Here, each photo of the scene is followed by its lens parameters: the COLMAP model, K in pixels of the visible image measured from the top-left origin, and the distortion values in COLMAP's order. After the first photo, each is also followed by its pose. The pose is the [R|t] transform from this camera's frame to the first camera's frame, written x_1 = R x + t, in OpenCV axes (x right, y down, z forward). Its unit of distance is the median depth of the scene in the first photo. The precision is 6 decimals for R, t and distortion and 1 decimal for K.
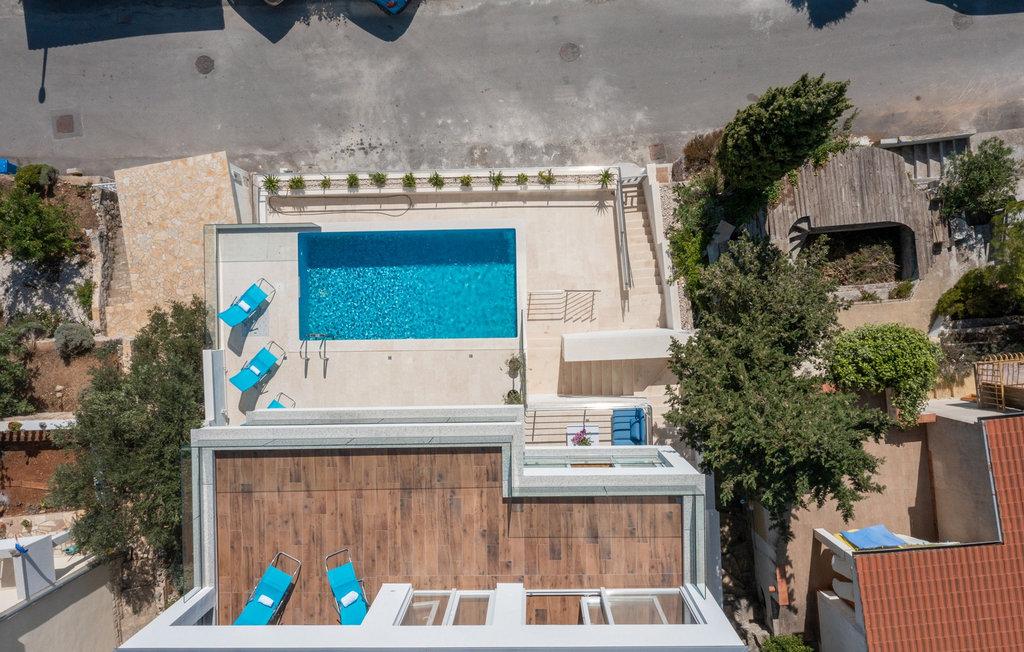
lens RADIAL K [[1173.9, 0, 506.9], [0, 1173.9, 338.8], [0, 0, 1]] dist [0.003056, 0.020586]
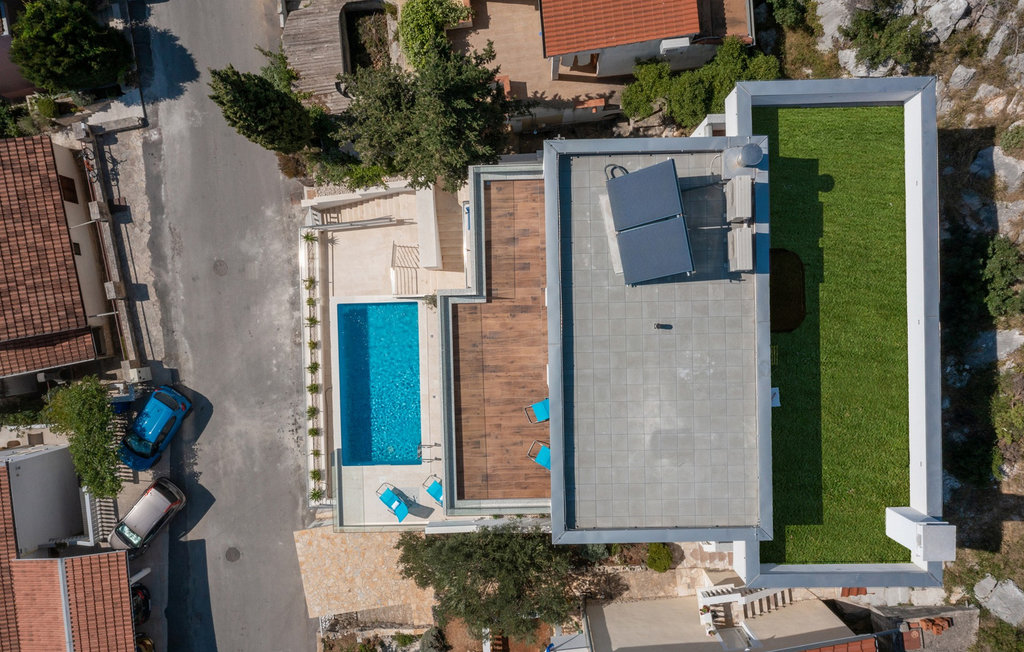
lens RADIAL K [[1173.9, 0, 506.9], [0, 1173.9, 338.8], [0, 0, 1]] dist [0.003056, 0.020586]
pose [[-0.007651, -0.999967, 0.002801, -0.033206], [0.998811, -0.007777, -0.048129, 0.144287], [0.048149, 0.002429, 0.998837, -0.293169]]
